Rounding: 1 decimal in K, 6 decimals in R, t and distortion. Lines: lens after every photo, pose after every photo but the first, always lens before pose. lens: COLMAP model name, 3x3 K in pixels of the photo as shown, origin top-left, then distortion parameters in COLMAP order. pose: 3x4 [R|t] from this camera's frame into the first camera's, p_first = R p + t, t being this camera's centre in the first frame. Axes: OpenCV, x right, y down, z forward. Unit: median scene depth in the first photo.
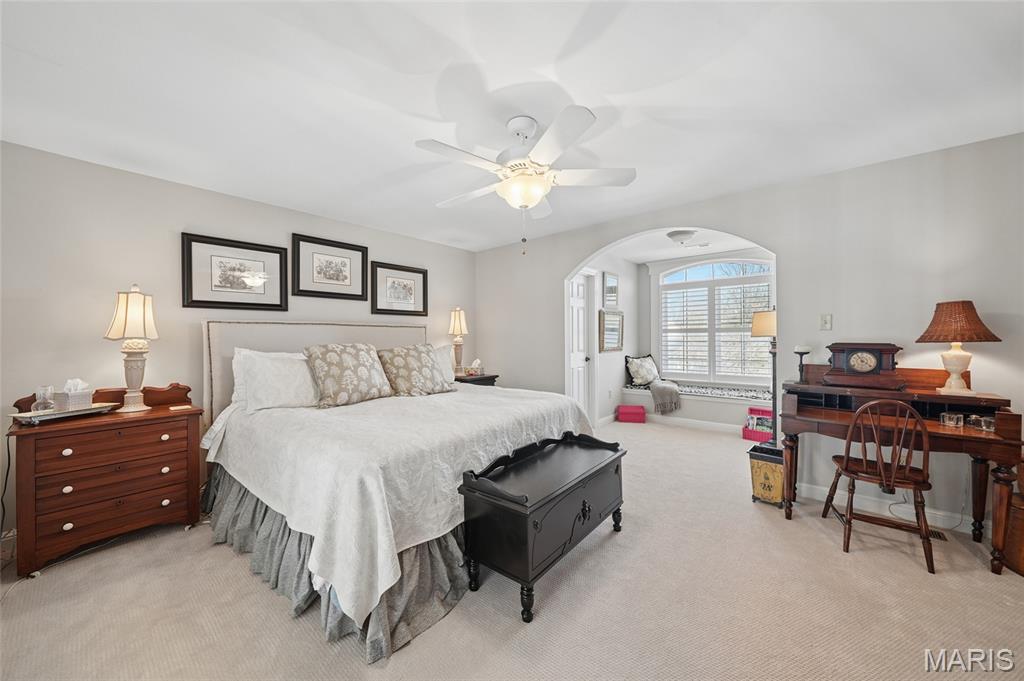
lens RADIAL K [[368.9, 0, 510.9], [0, 368.9, 337.3], [0, 0, 1]] dist [-0.000951, -0.001912]
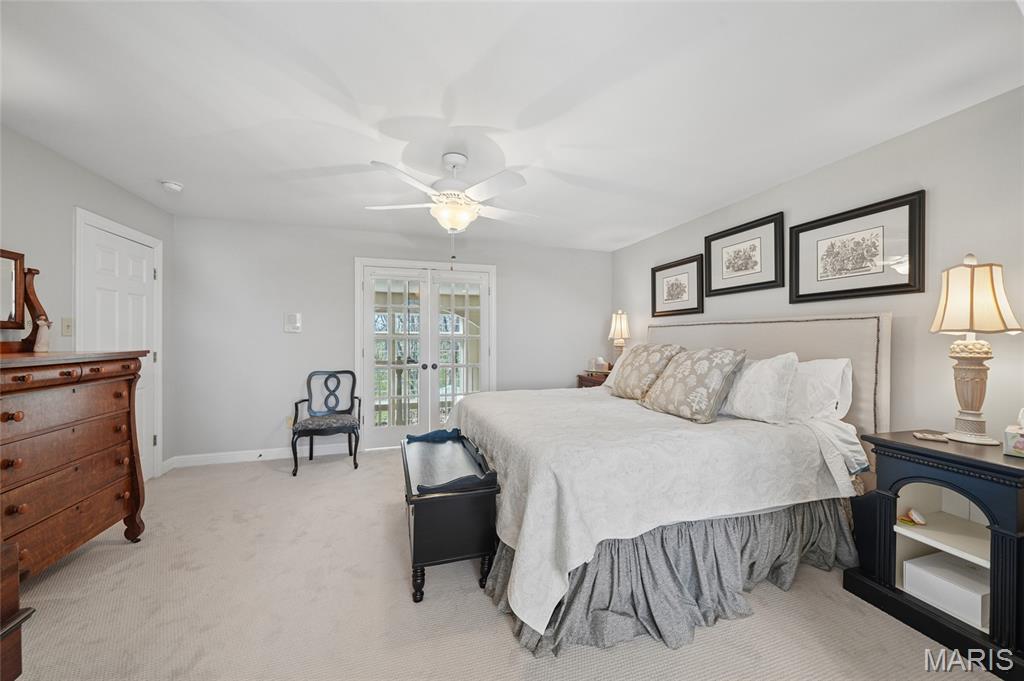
lens RADIAL K [[368.9, 0, 510.1], [0, 368.9, 340.2], [0, 0, 1]] dist [-0.000951, -0.001912]
pose [[-0.537367, -0.001047, -0.843348, 0.521071], [-0.009485, 0.999943, 0.004802, 0.005997], [0.843295, 0.010580, -0.537346, 0.999312]]
